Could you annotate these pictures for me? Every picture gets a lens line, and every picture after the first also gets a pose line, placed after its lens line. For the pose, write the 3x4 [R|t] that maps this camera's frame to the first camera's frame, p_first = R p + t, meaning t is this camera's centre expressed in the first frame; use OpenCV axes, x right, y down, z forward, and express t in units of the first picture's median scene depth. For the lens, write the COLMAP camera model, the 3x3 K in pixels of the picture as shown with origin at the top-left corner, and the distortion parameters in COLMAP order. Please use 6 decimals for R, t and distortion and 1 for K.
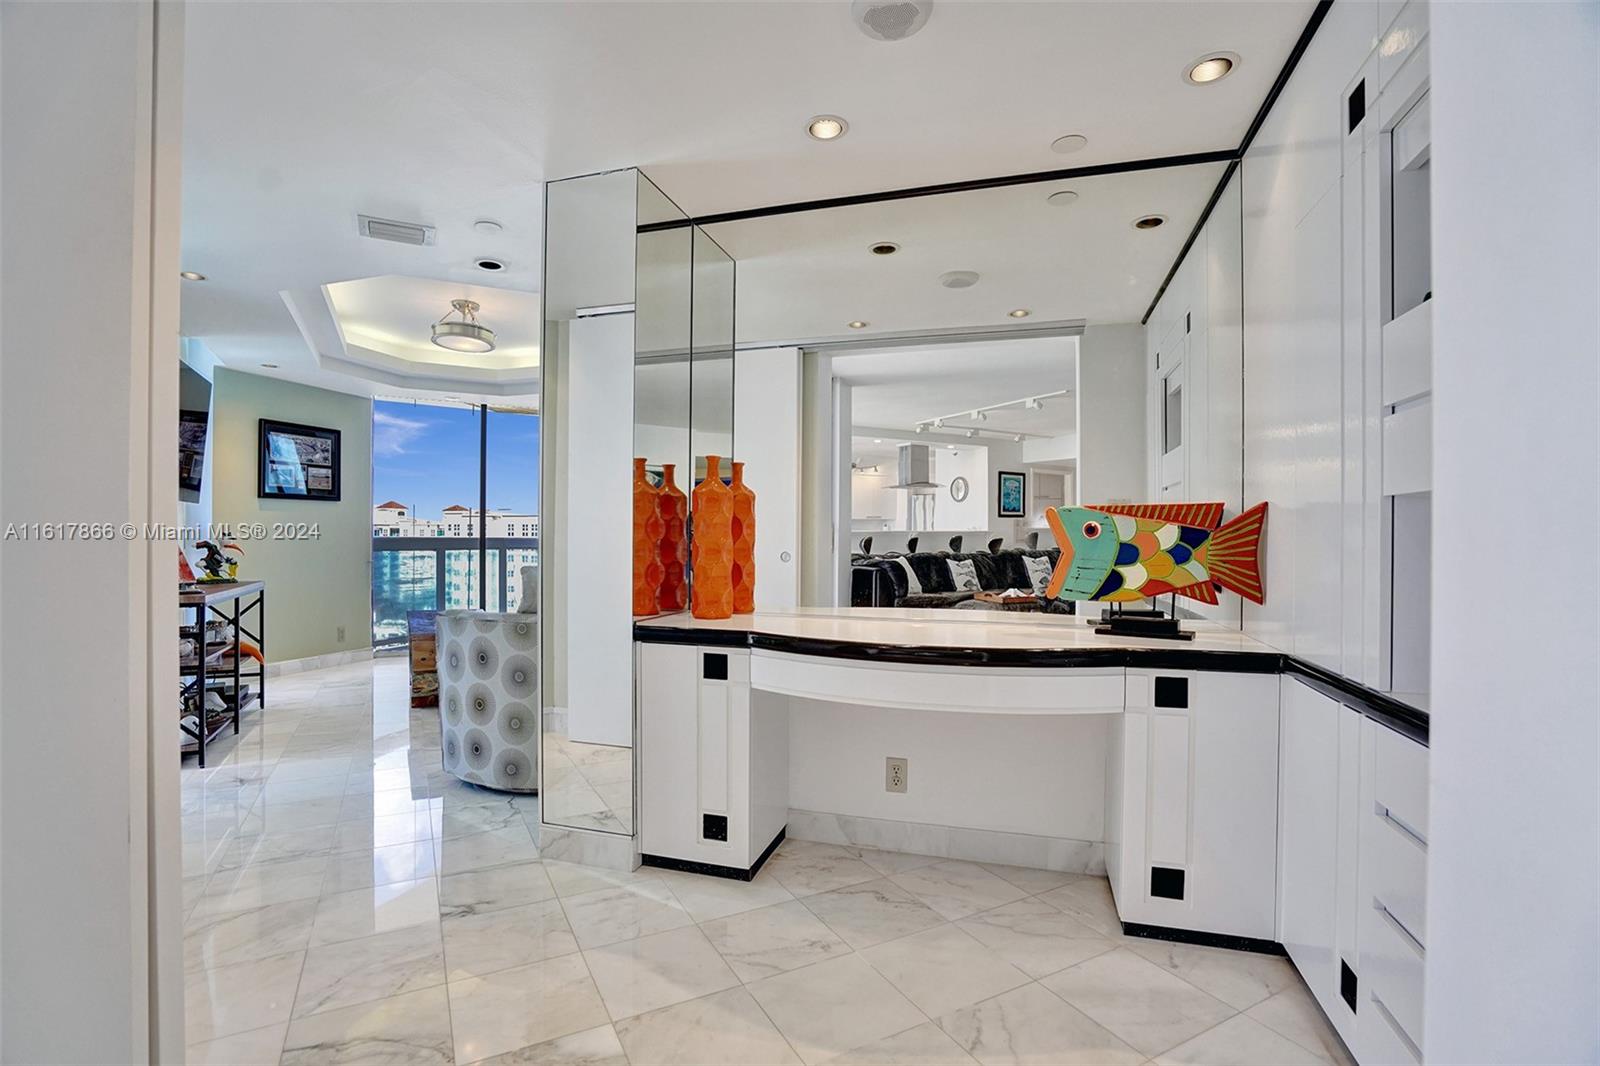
lens RADIAL K [[736.7, 0, 803.4], [0, 736.7, 542.9], [0, 0, 1]] dist [-0.064568, 0.030963]
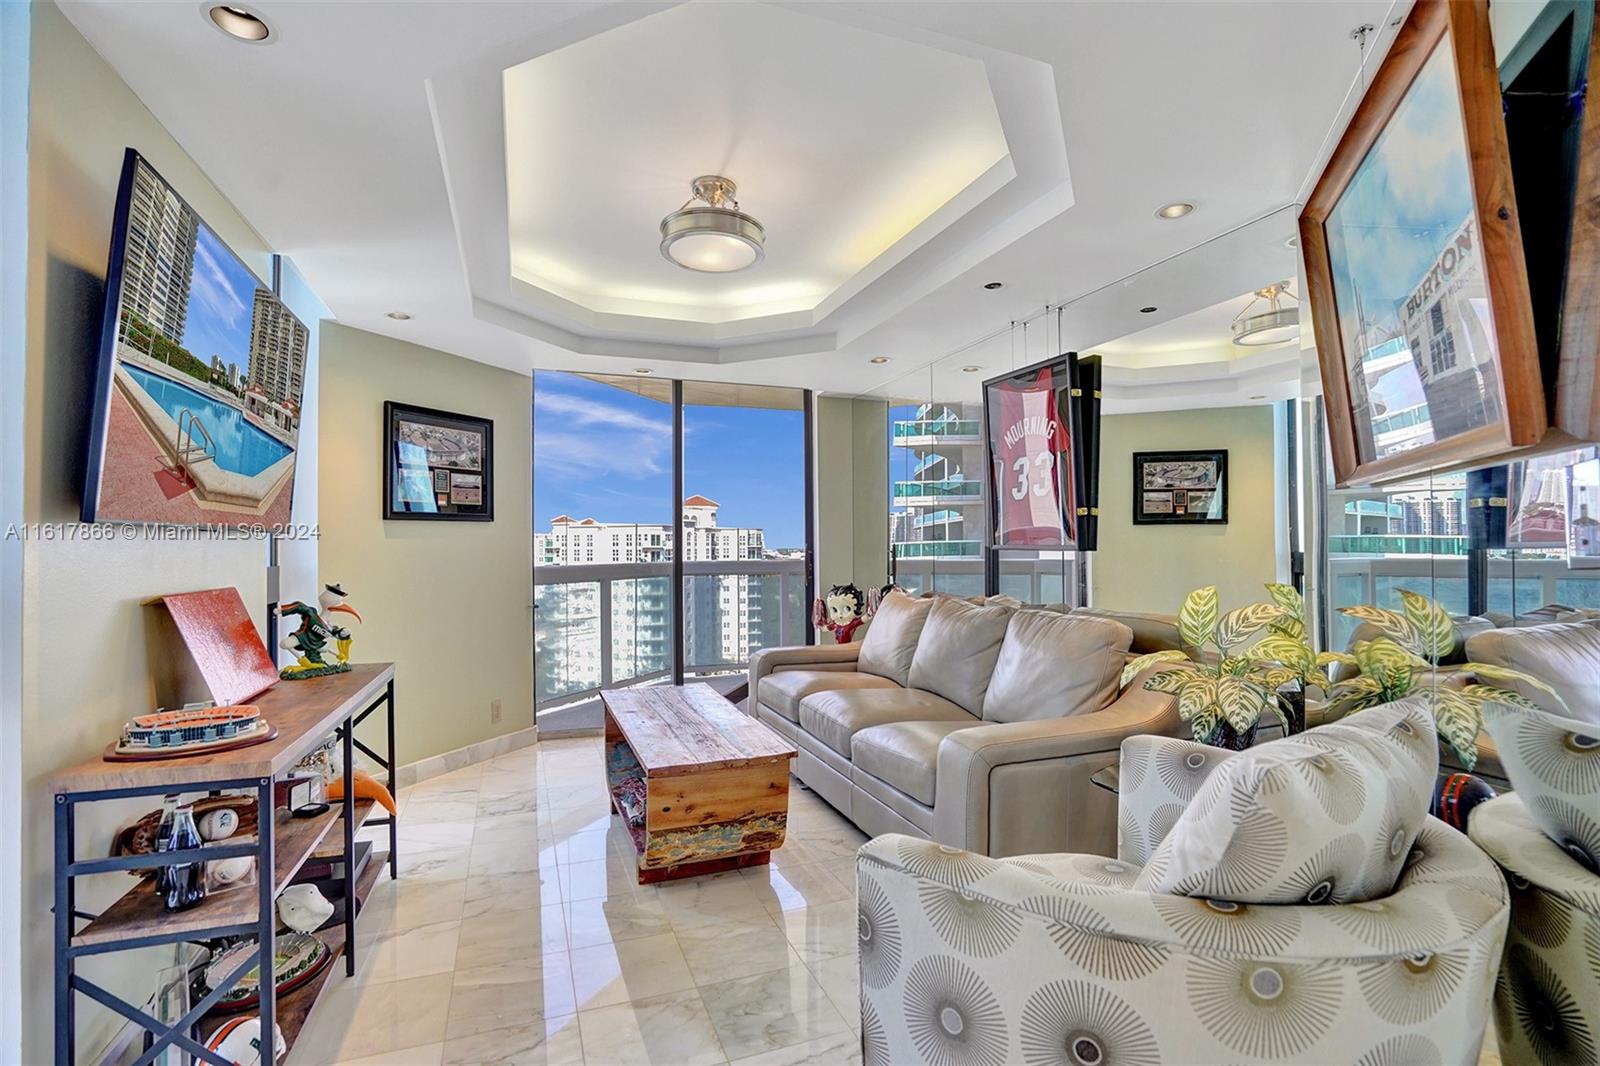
lens RADIAL K [[736.7, 0, 803.4], [0, 736.7, 542.9], [0, 0, 1]] dist [-0.064568, 0.030963]
pose [[0.991966, -0.013518, -0.125782, -0.300179], [0.012358, 0.999874, -0.009992, -0.030831], [0.125901, 0.008357, 0.992008, 0.396688]]
